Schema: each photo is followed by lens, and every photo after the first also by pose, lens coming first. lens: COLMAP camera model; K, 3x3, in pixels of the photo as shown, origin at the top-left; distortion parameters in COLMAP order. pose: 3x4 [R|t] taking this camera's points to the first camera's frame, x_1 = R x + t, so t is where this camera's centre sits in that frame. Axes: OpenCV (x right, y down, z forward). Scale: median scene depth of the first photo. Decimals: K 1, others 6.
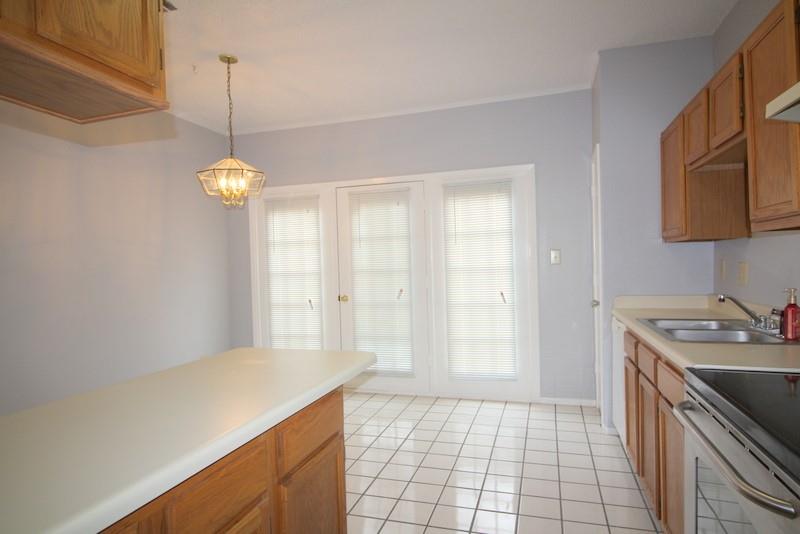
lens RADIAL K [[467.3, 0, 400.0], [0, 467.3, 267.0], [0, 0, 1]] dist [0.003161, -0.010084]
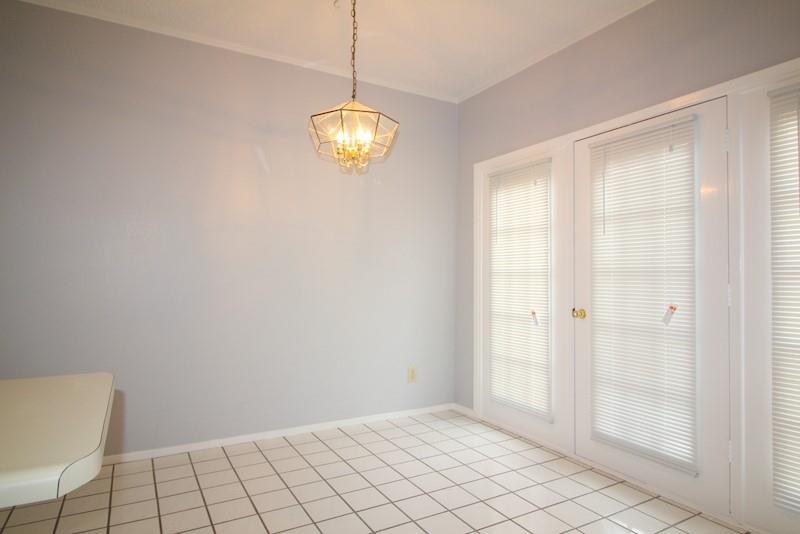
lens RADIAL K [[467.3, 0, 400.0], [0, 467.3, 267.0], [0, 0, 1]] dist [0.003161, -0.010084]
pose [[0.734873, 0.021021, -0.677879, 0.130655], [-0.030954, 0.999518, -0.002561, 0.013561], [0.677498, 0.022865, 0.735169, 0.370525]]
